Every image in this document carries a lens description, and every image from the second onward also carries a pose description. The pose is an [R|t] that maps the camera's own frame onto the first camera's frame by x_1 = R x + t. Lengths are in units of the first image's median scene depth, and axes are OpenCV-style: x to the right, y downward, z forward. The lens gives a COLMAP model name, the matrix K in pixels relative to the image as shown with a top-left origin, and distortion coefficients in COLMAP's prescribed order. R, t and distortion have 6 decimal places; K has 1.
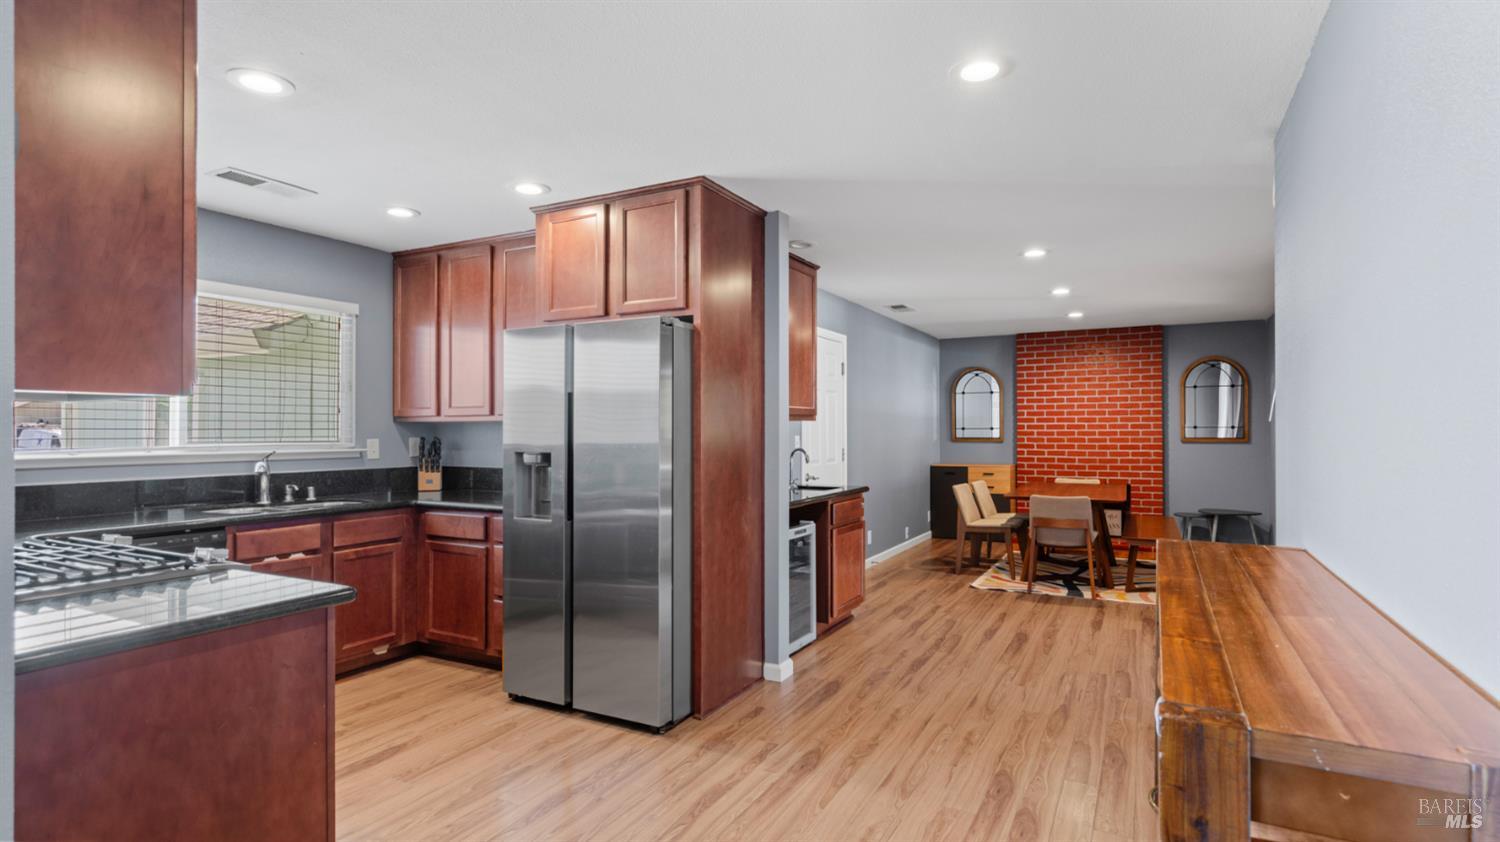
lens RADIAL K [[761.4, 0, 748.8], [0, 761.4, 422.8], [0, 0, 1]] dist [0.007345, 0.001007]
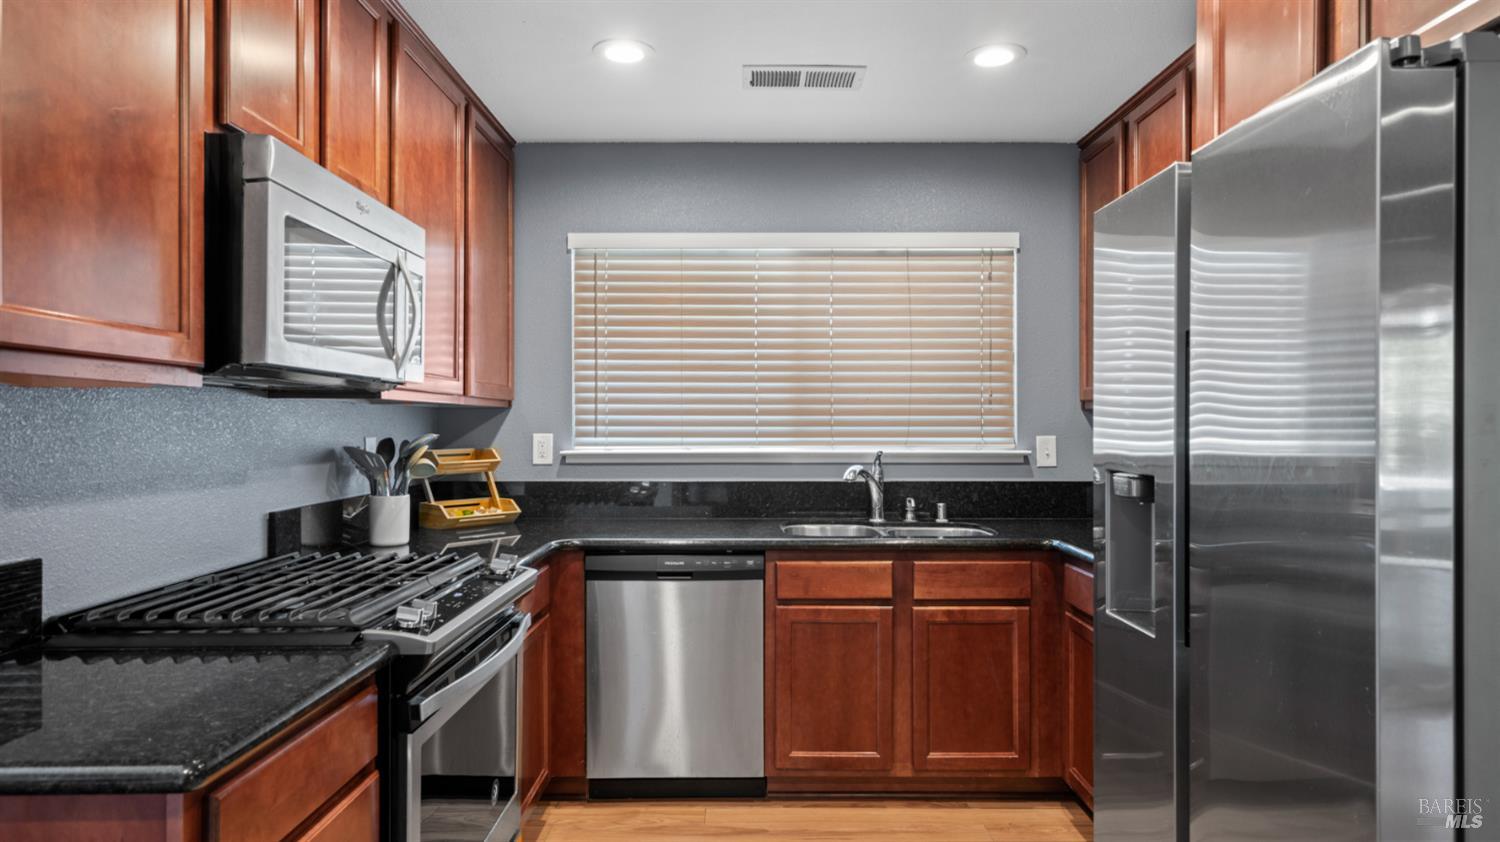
lens RADIAL K [[881.9, 0, 745.0], [0, 881.9, 418.1], [0, 0, 1]] dist [-0.008102, 0.009440]
pose [[0.476608, -0.002485, -0.879113, 0.052746], [0.007762, 0.999969, 0.001382, 0.003586], [0.879082, -0.007482, 0.476612, 0.477231]]
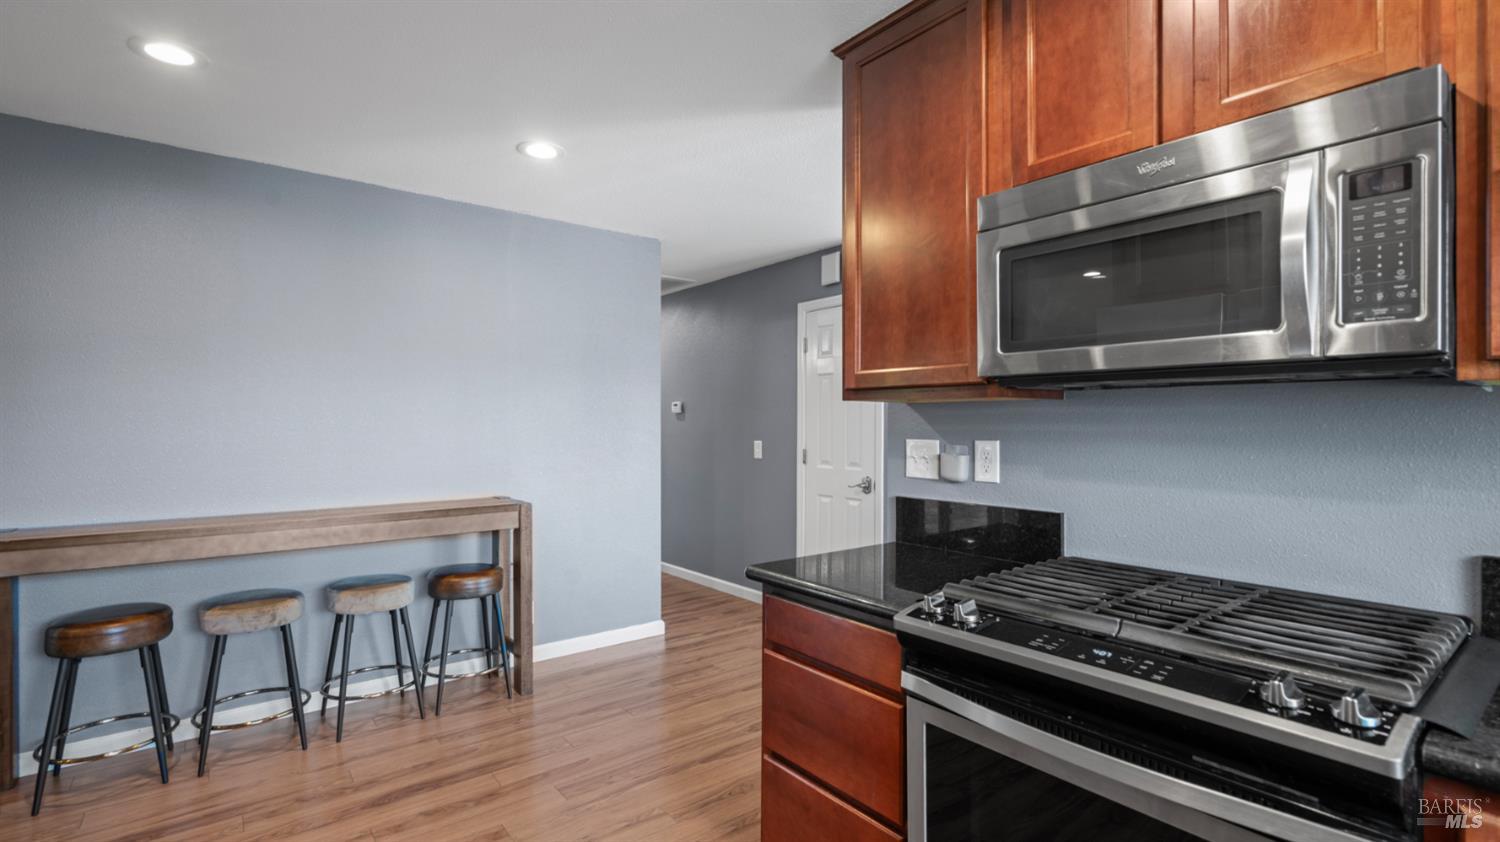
lens RADIAL K [[696.2, 0, 753.6], [0, 696.2, 423.4], [0, 0, 1]] dist [-0.037745, 0.012134]
pose [[-0.915459, 0.001386, 0.402409, -0.431311], [-0.001760, 0.999971, -0.007450, 0.007700], [-0.402408, -0.007529, -0.915430, 0.886951]]
